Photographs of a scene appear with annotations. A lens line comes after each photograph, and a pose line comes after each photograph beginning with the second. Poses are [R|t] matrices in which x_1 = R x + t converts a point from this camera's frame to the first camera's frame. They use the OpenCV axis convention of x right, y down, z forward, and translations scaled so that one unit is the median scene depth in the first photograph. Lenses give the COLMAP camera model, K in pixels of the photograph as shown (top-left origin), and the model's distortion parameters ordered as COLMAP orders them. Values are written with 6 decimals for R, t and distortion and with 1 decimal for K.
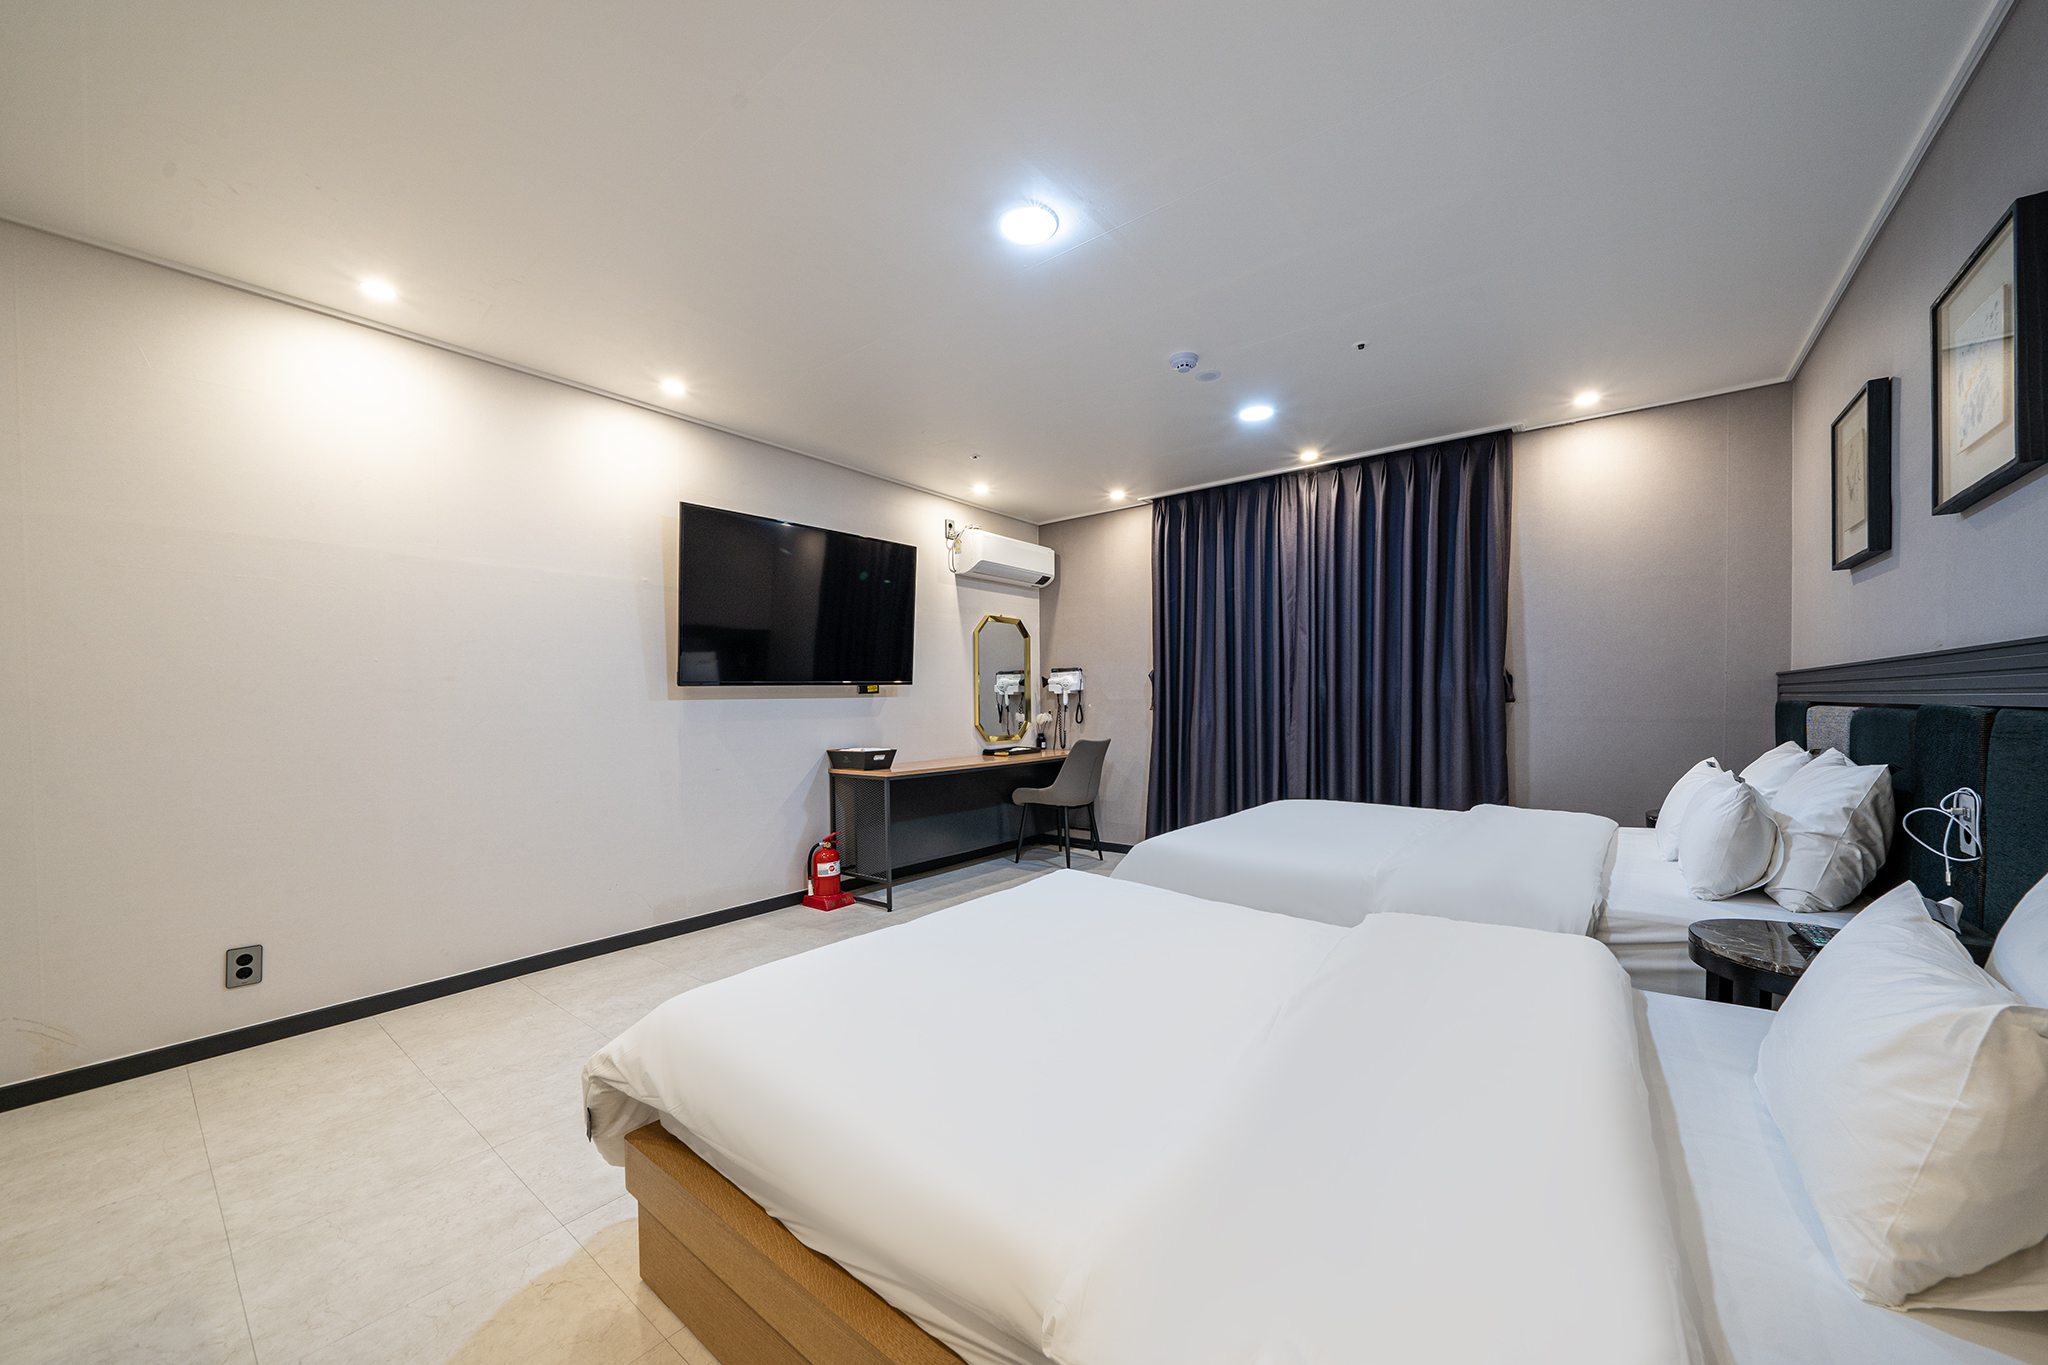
lens RADIAL K [[744.2, 0, 1024.8], [0, 744.2, 719.2], [0, 0, 1]] dist [-0.006371, -0.000126]
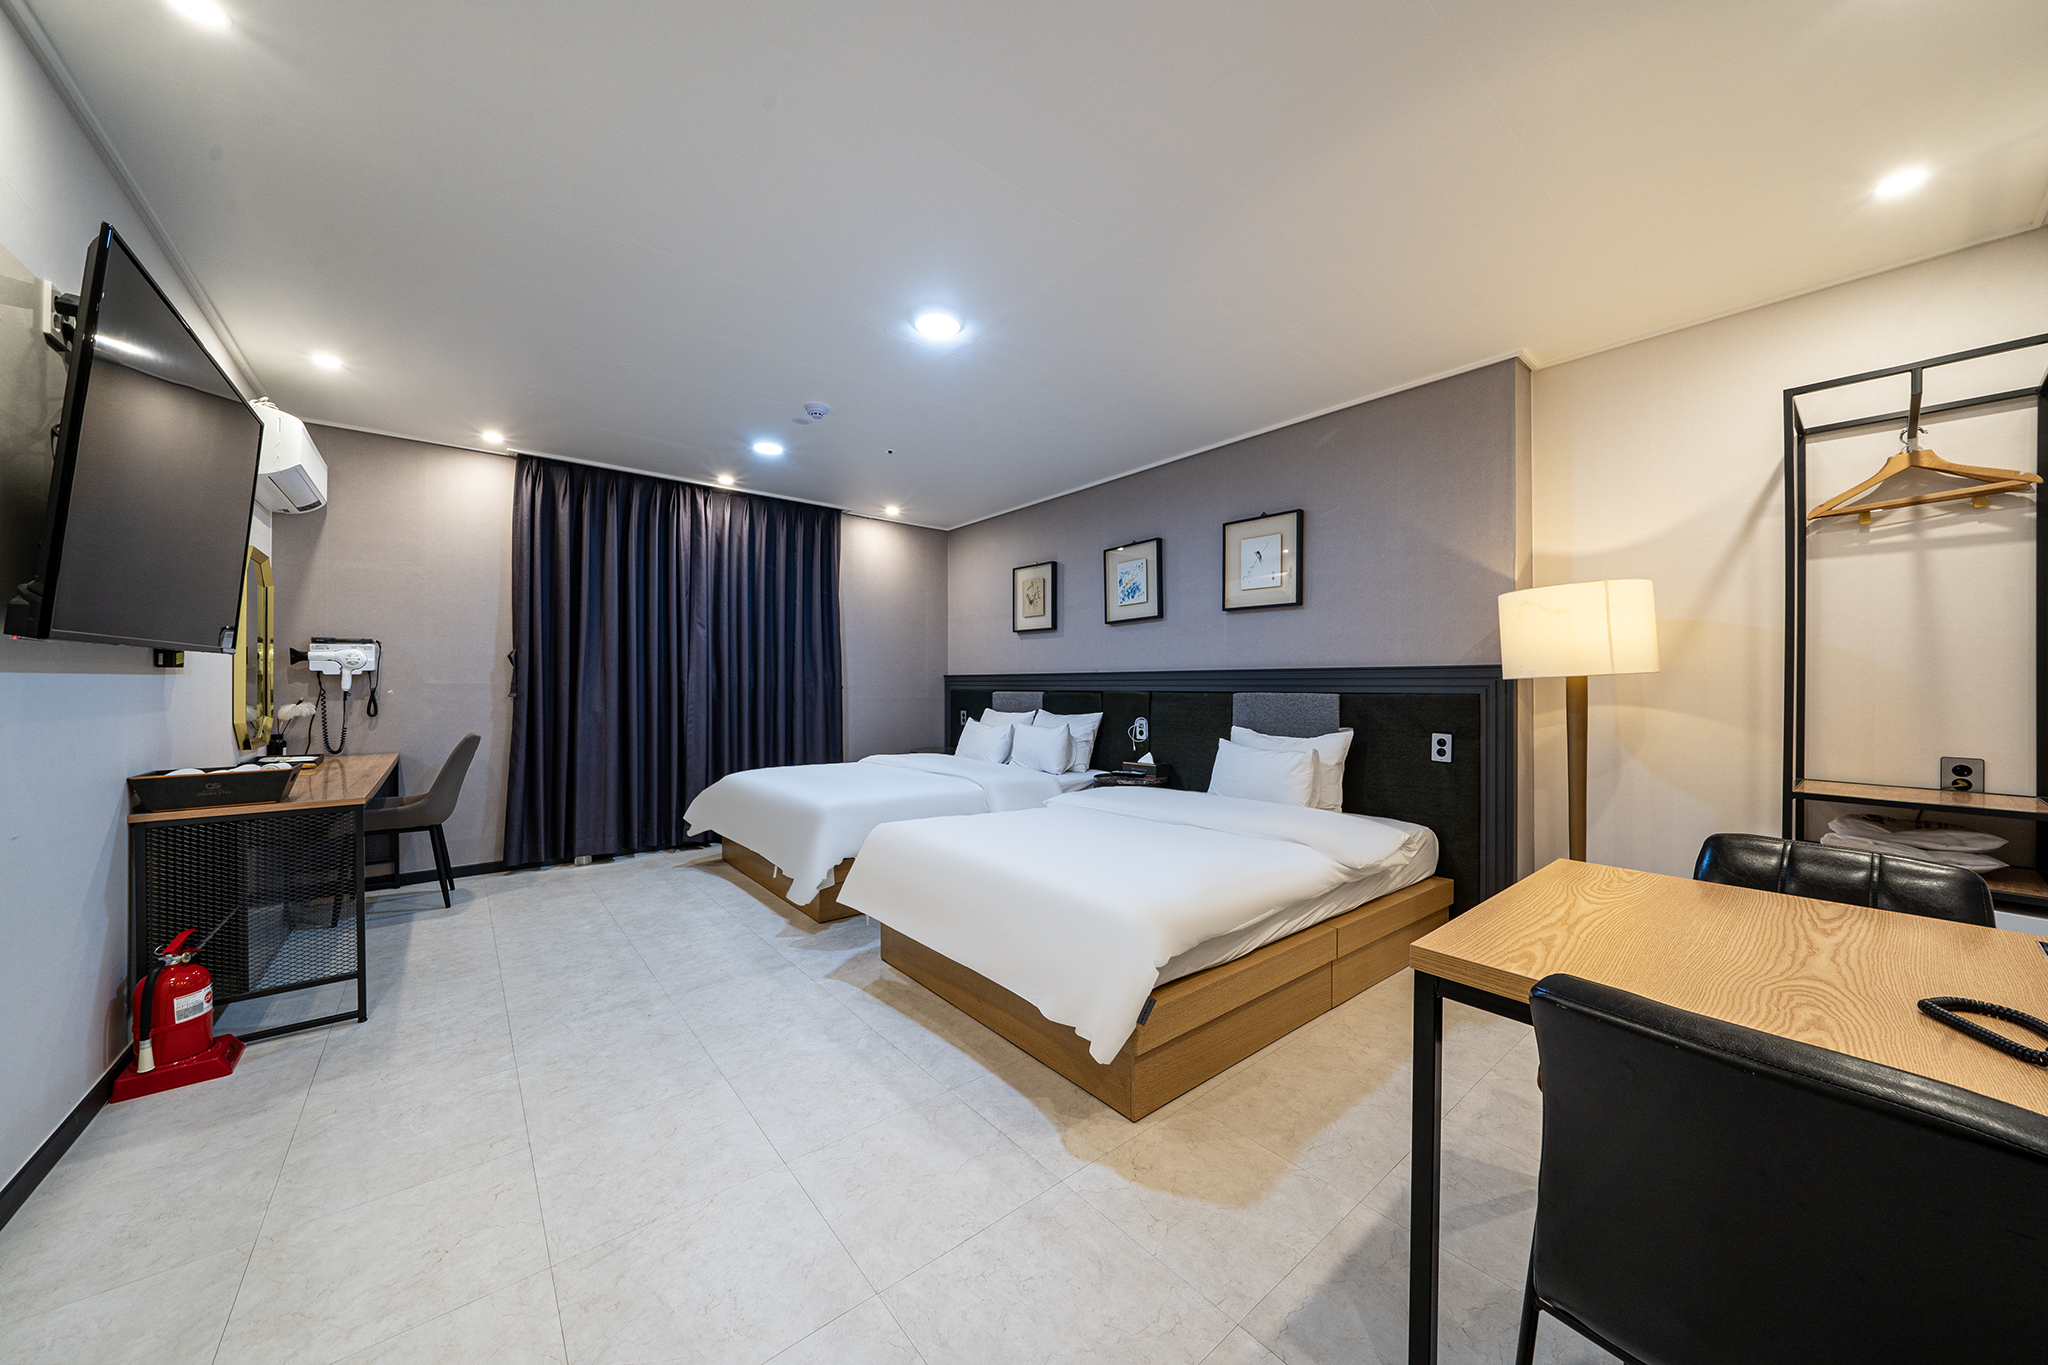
lens RADIAL K [[706.1, 0, 1024.0], [0, 706.1, 682.5], [0, 0, 1]] dist [-0.000616, -0.000116]
pose [[0.204529, 0.014182, 0.978758, -0.592924], [0.020535, 0.999613, -0.018776, -0.001875], [-0.978645, 0.023939, 0.204158, 0.303086]]
